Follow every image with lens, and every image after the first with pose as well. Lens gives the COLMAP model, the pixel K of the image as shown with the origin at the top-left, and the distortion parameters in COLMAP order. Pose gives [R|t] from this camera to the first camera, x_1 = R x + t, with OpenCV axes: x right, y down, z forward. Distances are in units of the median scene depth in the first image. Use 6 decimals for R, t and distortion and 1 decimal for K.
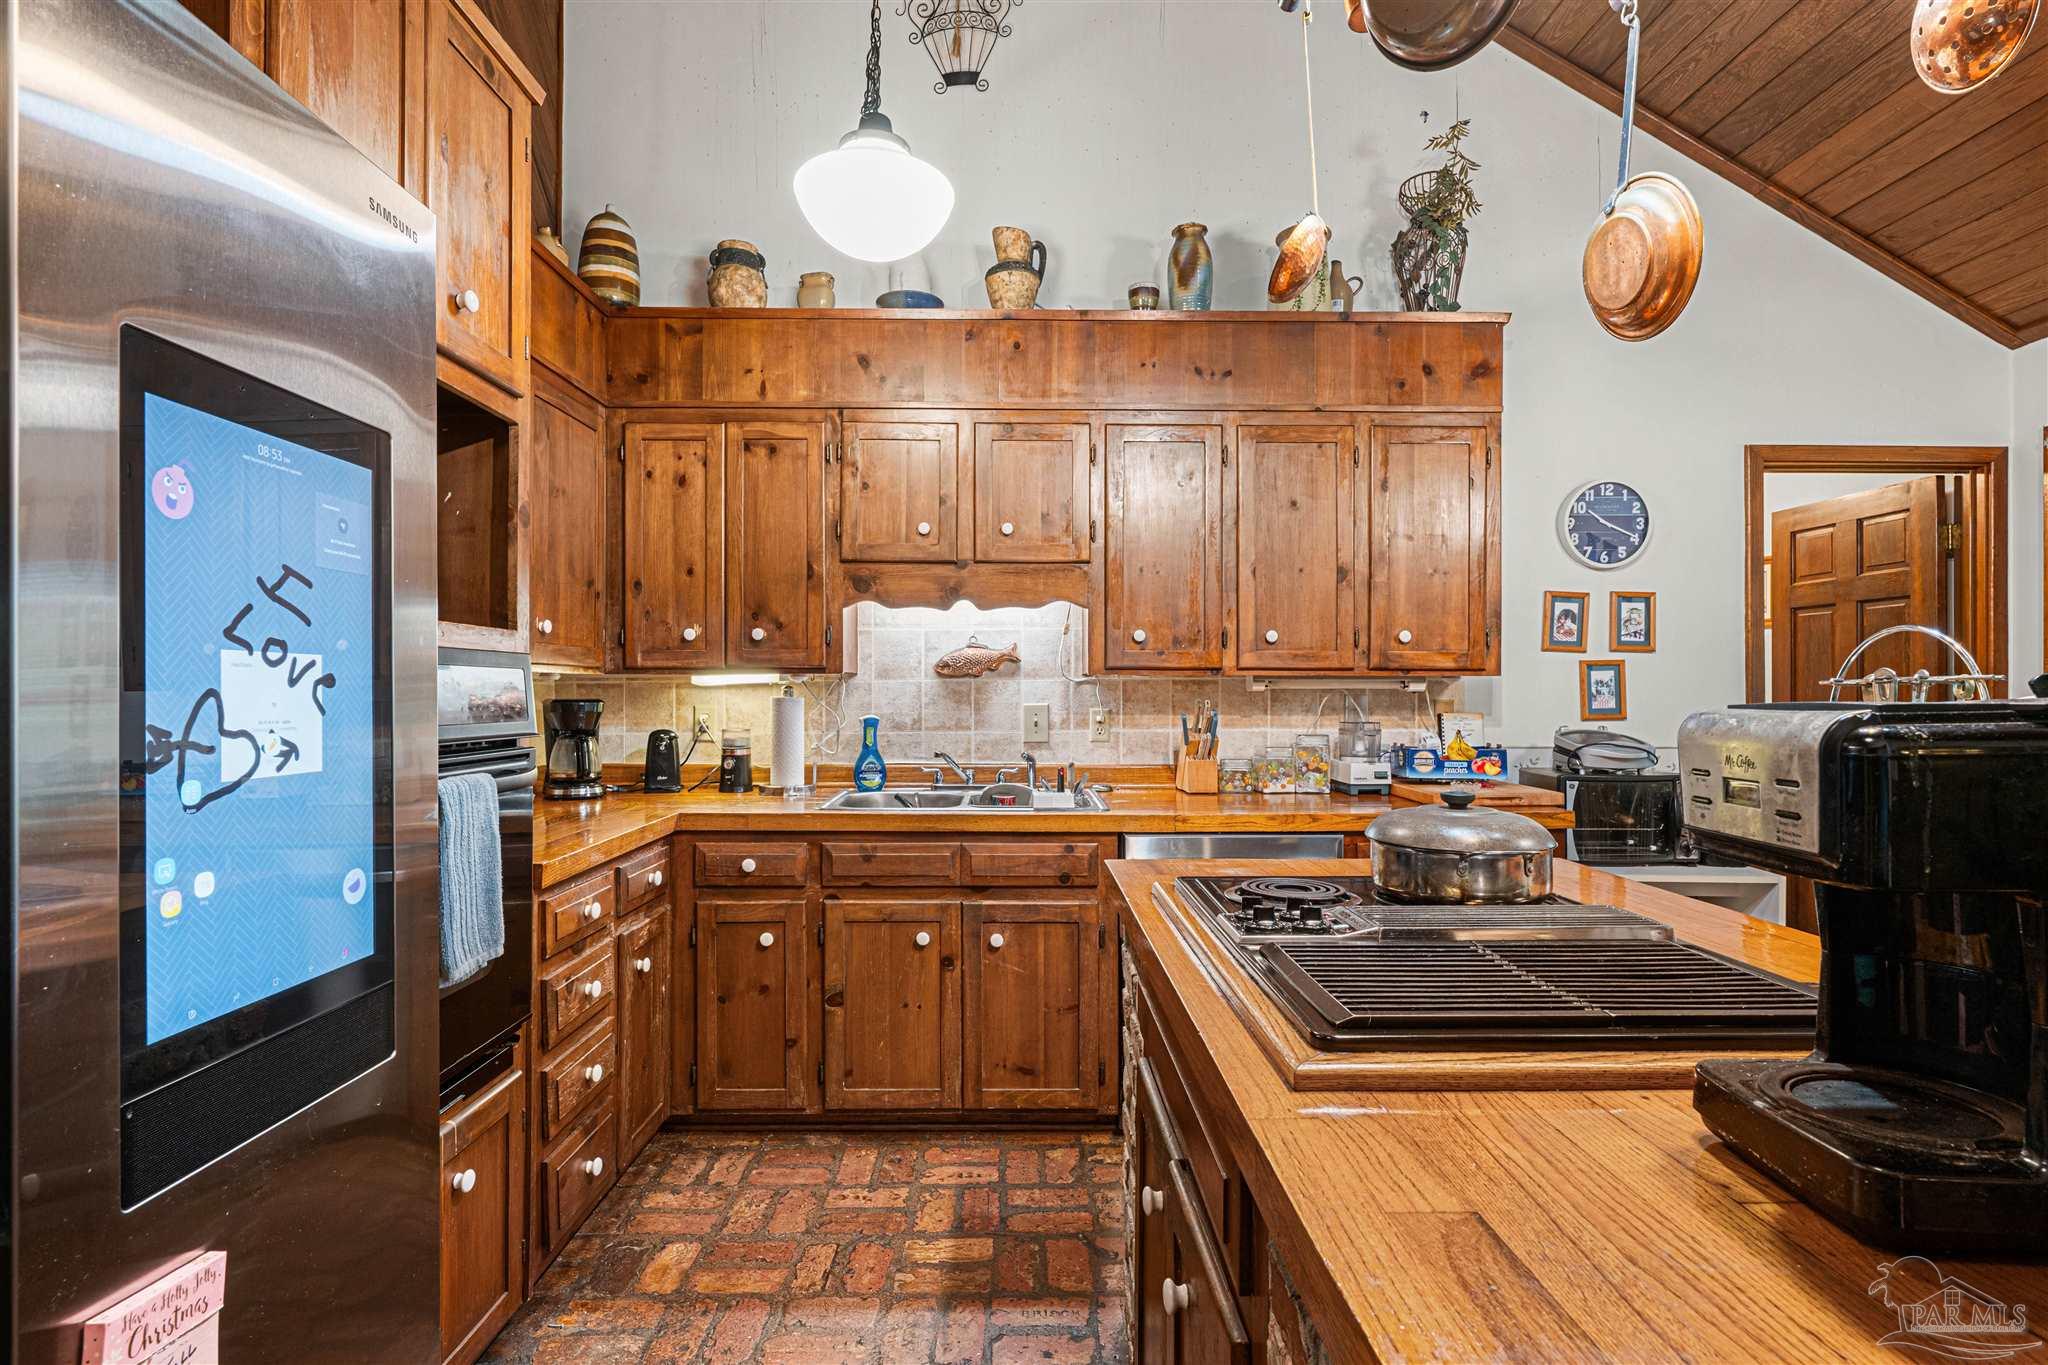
lens RADIAL K [[994.5, 0, 1021.2], [0, 994.5, 685.6], [0, 0, 1]] dist [-0.000438, -0.000254]
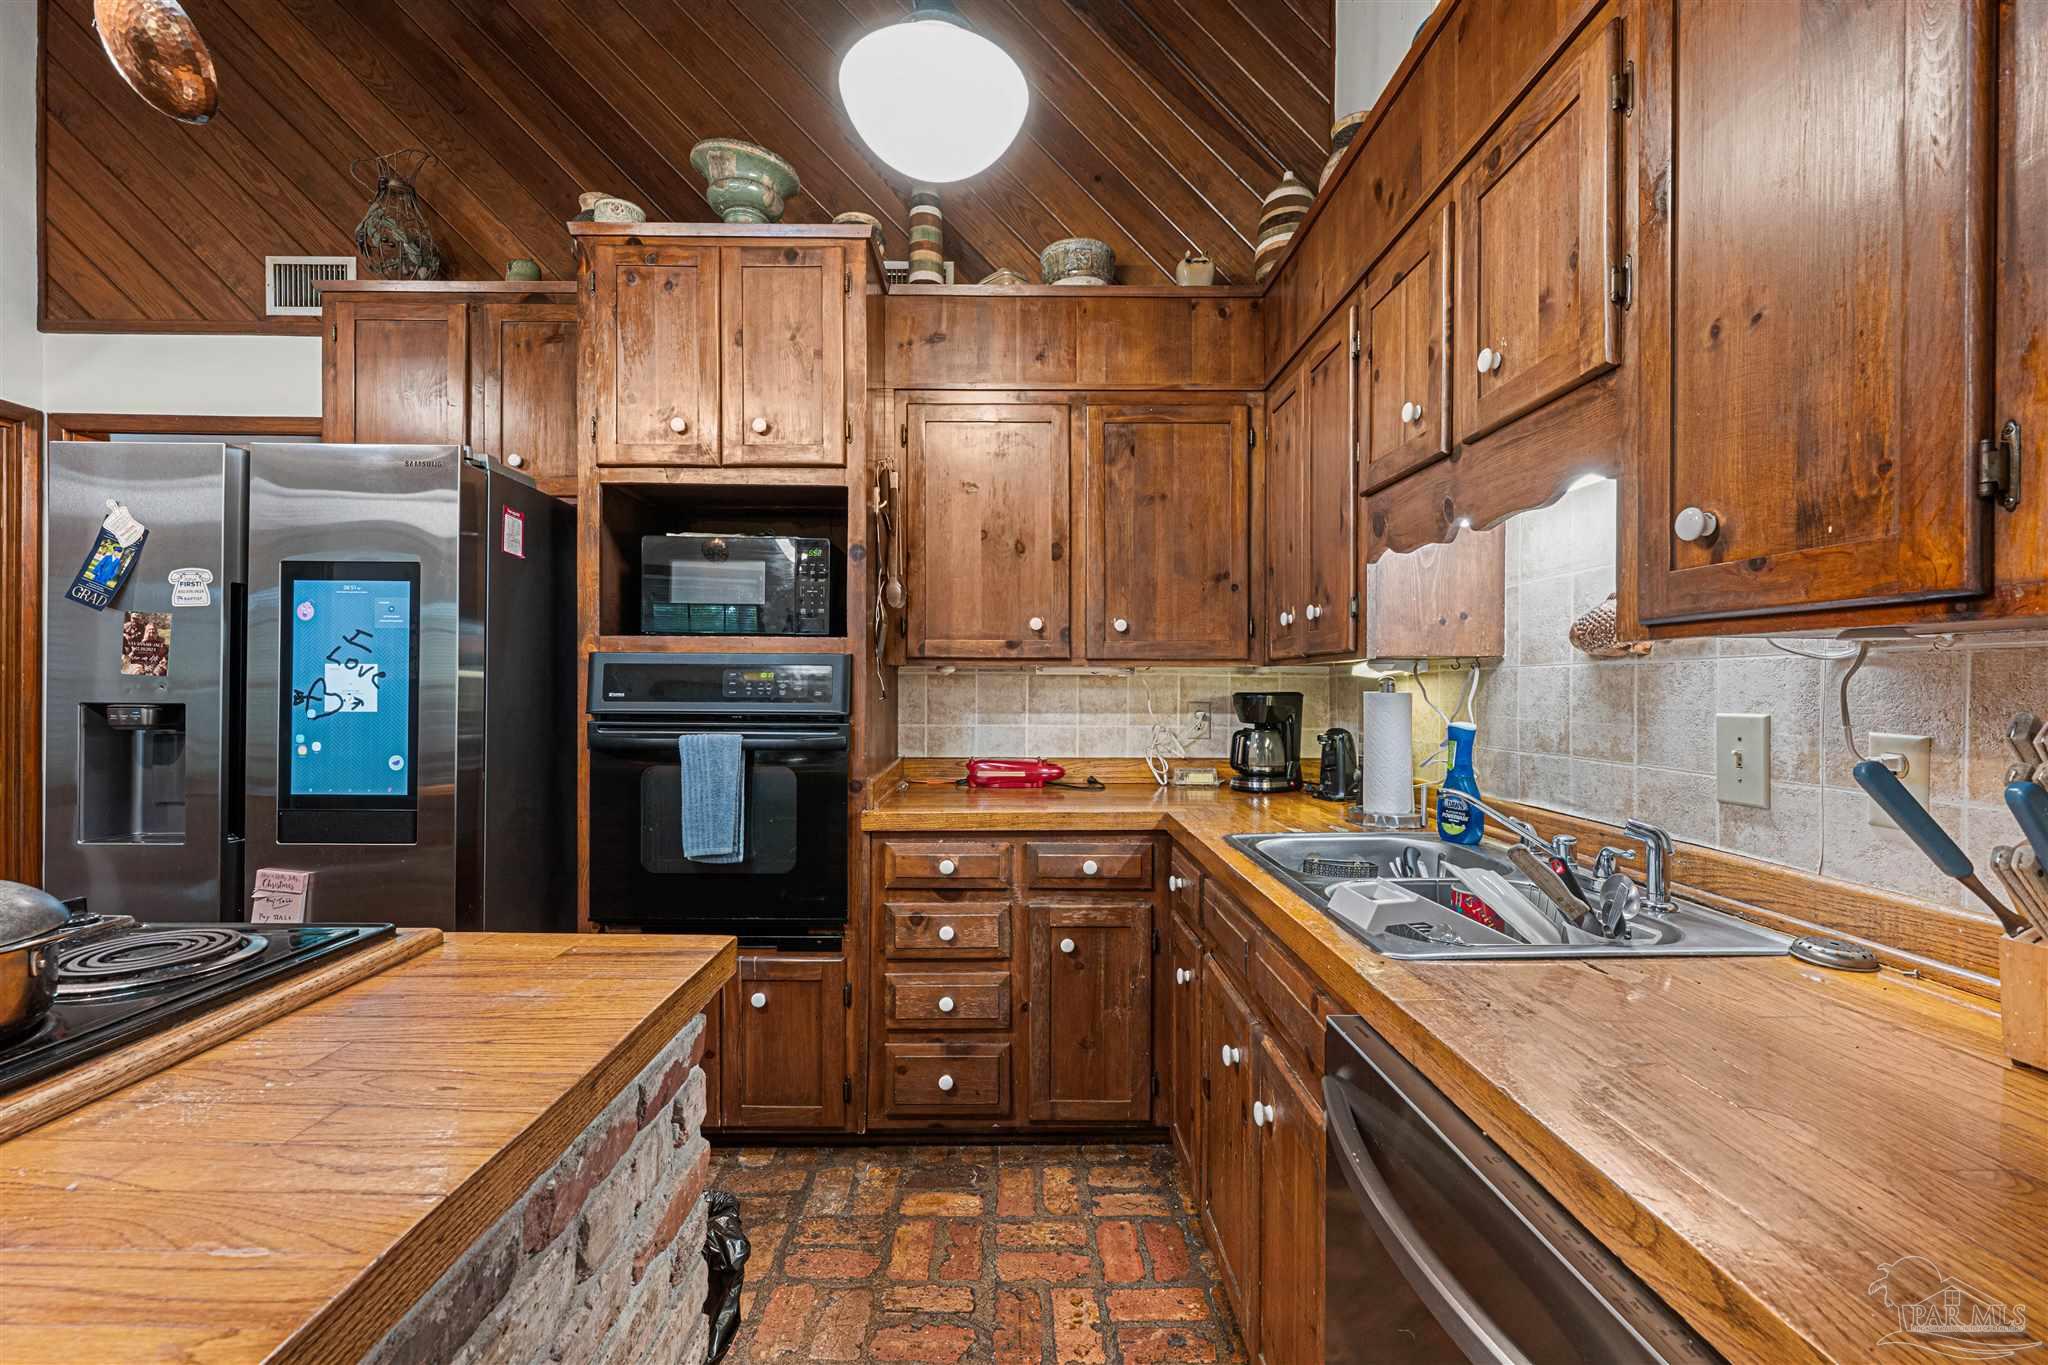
lens RADIAL K [[859.0, 0, 1027.0], [0, 859.0, 686.9], [0, 0, 1]] dist [-0.002303, 0.000024]
pose [[0.008979, 0.003258, -0.999954, 0.416425], [0.000492, 0.999995, 0.003262, 0.005655], [0.999960, -0.000521, 0.008977, 0.758833]]
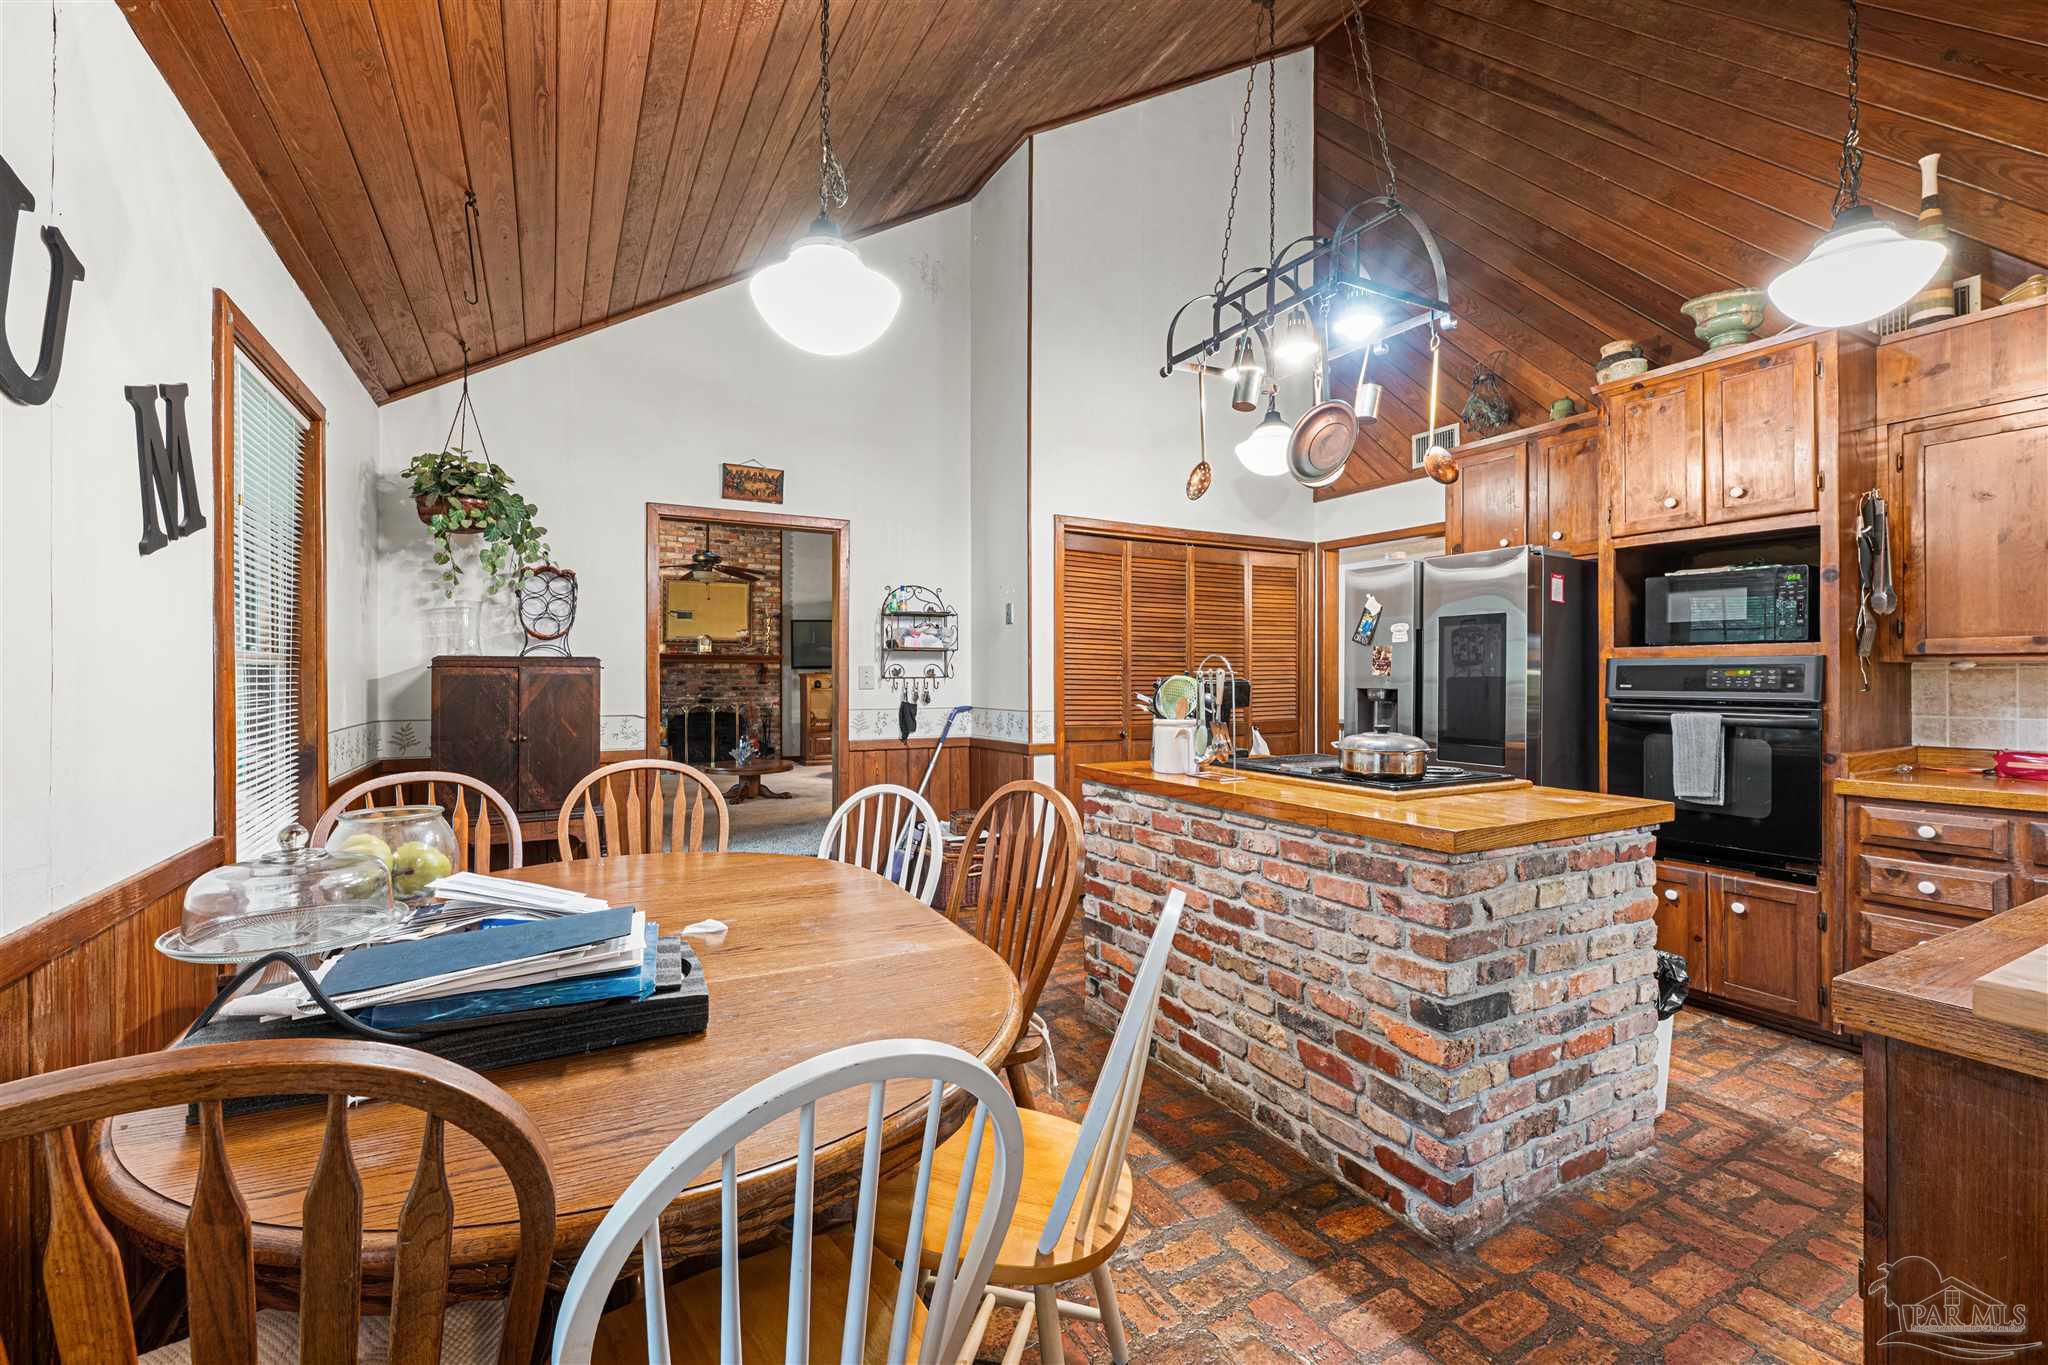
lens RADIAL K [[862.1, 0, 1030.2], [0, 862.1, 676.9], [0, 0, 1]] dist [0.001327, -0.000015]
pose [[-0.877357, -0.000767, -0.479837, 0.890649], [0.002069, 0.999983, -0.005381, 0.007024], [0.479834, -0.005714, -0.877341, 1.023207]]
